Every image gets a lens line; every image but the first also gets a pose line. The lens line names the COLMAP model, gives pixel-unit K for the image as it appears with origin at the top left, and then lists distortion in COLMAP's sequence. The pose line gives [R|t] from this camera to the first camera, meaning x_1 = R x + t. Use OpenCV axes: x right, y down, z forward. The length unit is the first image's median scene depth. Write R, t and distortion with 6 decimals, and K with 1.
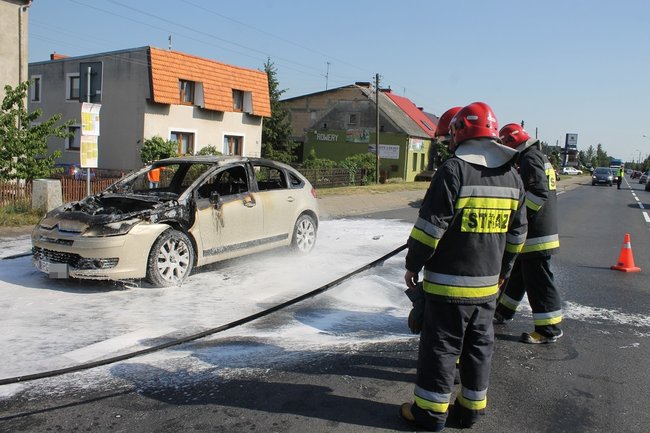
lens RADIAL K [[572.3, 0, 325.0], [0, 572.3, 213.8], [0, 0, 1]] dist [-0.128856, -0.009428]
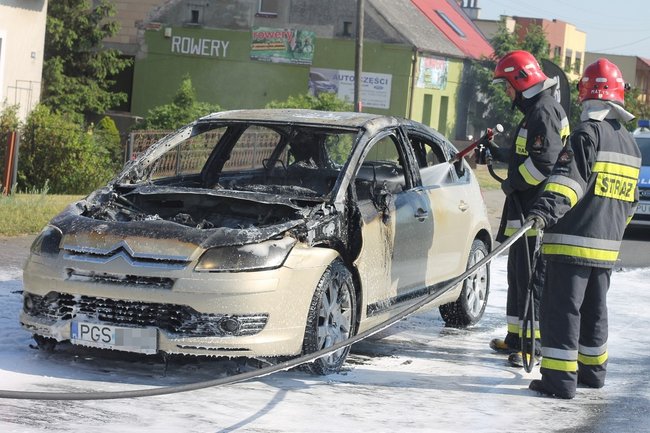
lens RADIAL K [[1589.4, 0, 326.2], [0, 1589.4, 215.6], [0, 0, 1]] dist [-0.084285, 0.000000]
pose [[0.987389, 0.017959, 0.157289, -0.456539], [-0.014379, 0.999612, -0.023869, 0.019752], [-0.157656, 0.021307, 0.987264, -0.360236]]
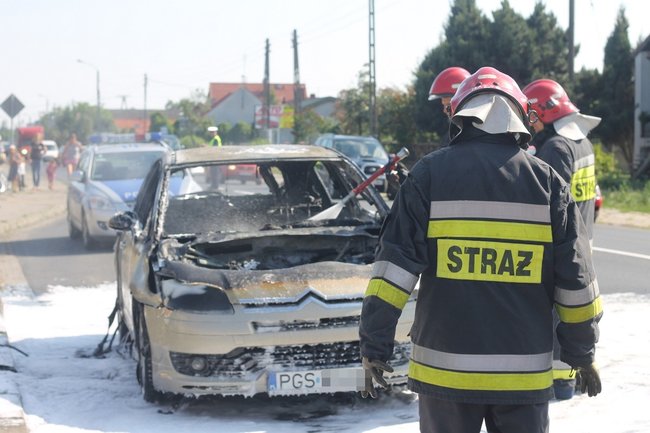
lens RADIAL K [[1589.4, 0, 321.8], [0, 1589.4, 219.3], [0, 0, 1]] dist [-0.084285, 0.000000]
pose [[0.728745, -0.093737, 0.678339, -1.247266], [0.116920, 0.993073, 0.011622, -0.052537], [-0.674730, 0.070842, 0.734657, -0.051946]]
